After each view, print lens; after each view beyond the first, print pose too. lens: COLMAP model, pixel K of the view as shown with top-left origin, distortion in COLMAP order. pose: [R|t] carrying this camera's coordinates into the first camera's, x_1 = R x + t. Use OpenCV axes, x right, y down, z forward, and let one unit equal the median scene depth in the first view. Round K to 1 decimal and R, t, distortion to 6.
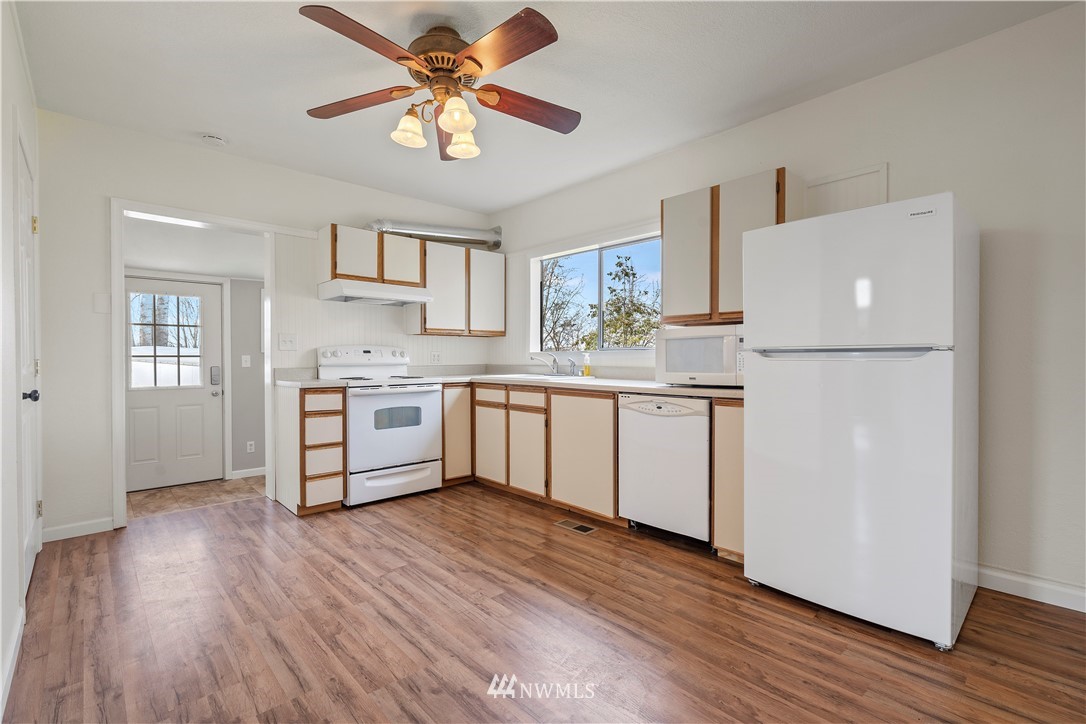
lens RADIAL K [[488.0, 0, 541.1], [0, 488.0, 360.1], [0, 0, 1]] dist [-0.001214, -0.000185]
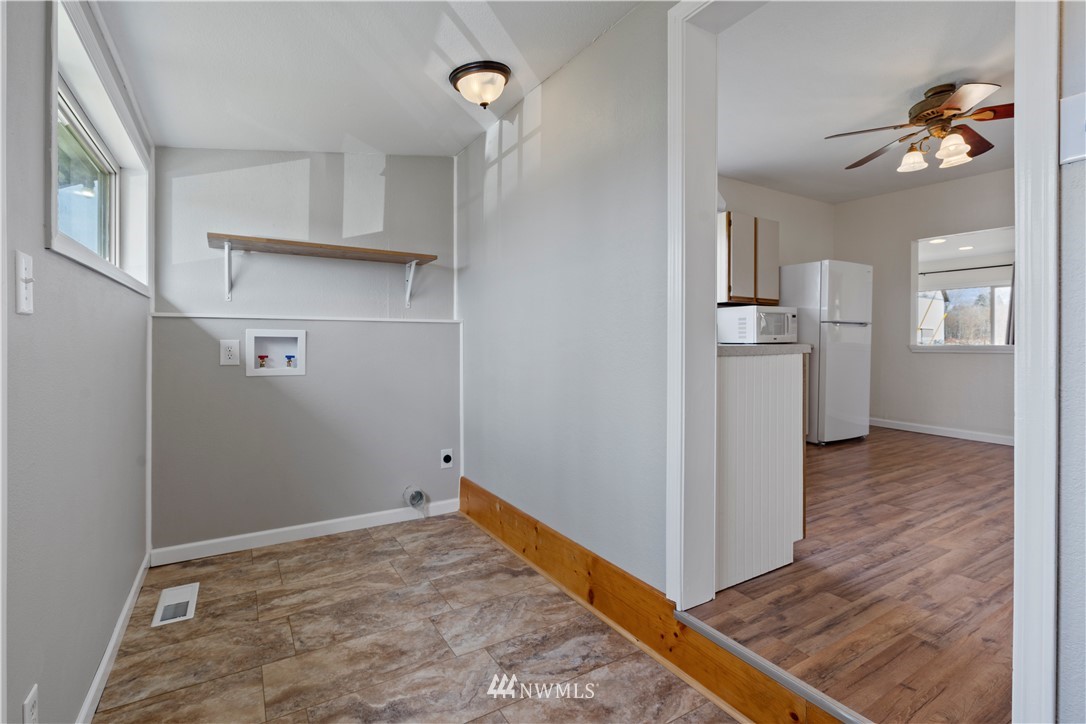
lens RADIAL K [[496.1, 0, 540.8], [0, 496.1, 340.5], [0, 0, 1]] dist [-0.002895, -0.000384]
pose [[0.197834, 0.009751, 0.980187, -1.033027], [0.006751, 0.999913, -0.011310, 0.041343], [-0.980212, 0.008855, 0.197751, 1.043998]]
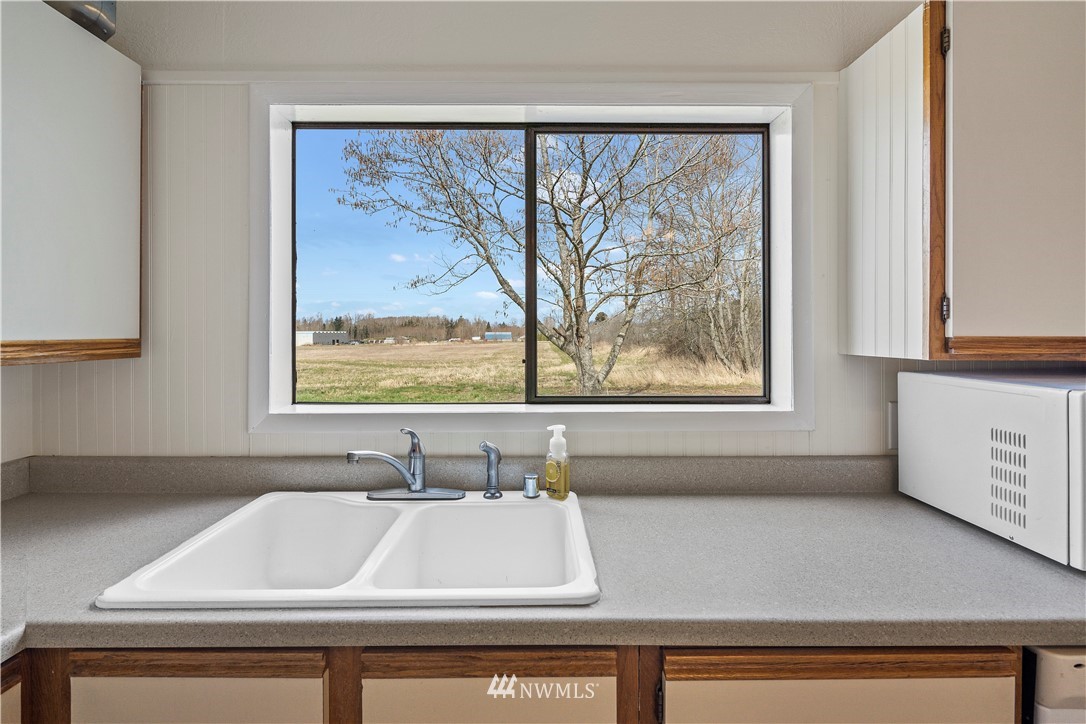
lens RADIAL K [[502.4, 0, 540.3], [0, 502.4, 332.1], [0, 0, 1]] dist [-0.001321, -0.000508]
pose [[0.677008, 0.003310, 0.735968, -0.166897], [0.004956, 0.999947, -0.009057, -0.076398], [-0.735959, 0.009779, 0.676956, 0.810096]]
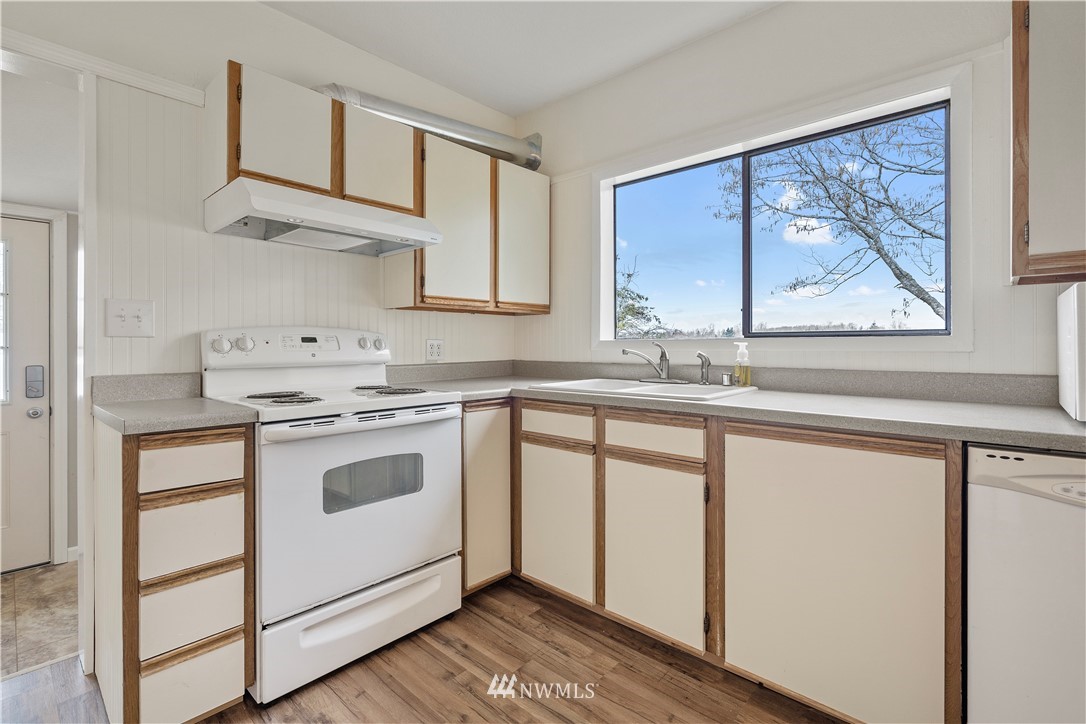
lens RADIAL K [[496.1, 0, 540.8], [0, 496.1, 340.5], [0, 0, 1]] dist [-0.002895, -0.000384]
pose [[0.996706, -0.000515, 0.081100, -0.170954], [0.001779, 0.999878, -0.015514, -0.008472], [-0.081082, 0.015608, 0.996585, 0.503916]]
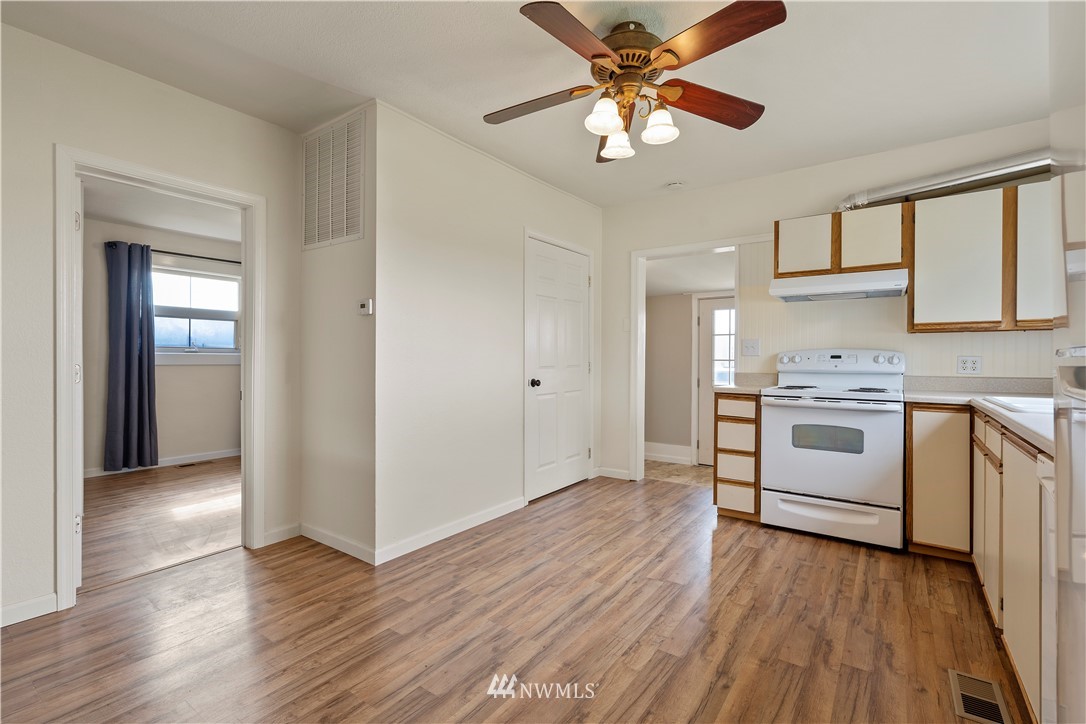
lens RADIAL K [[488.0, 0, 541.1], [0, 488.0, 360.1], [0, 0, 1]] dist [-0.001214, -0.000185]
pose [[0.191186, 0.004457, -0.981544, 0.404434], [-0.011888, 0.999927, 0.002225, -0.008206], [0.981482, 0.011243, 0.191225, 0.372502]]
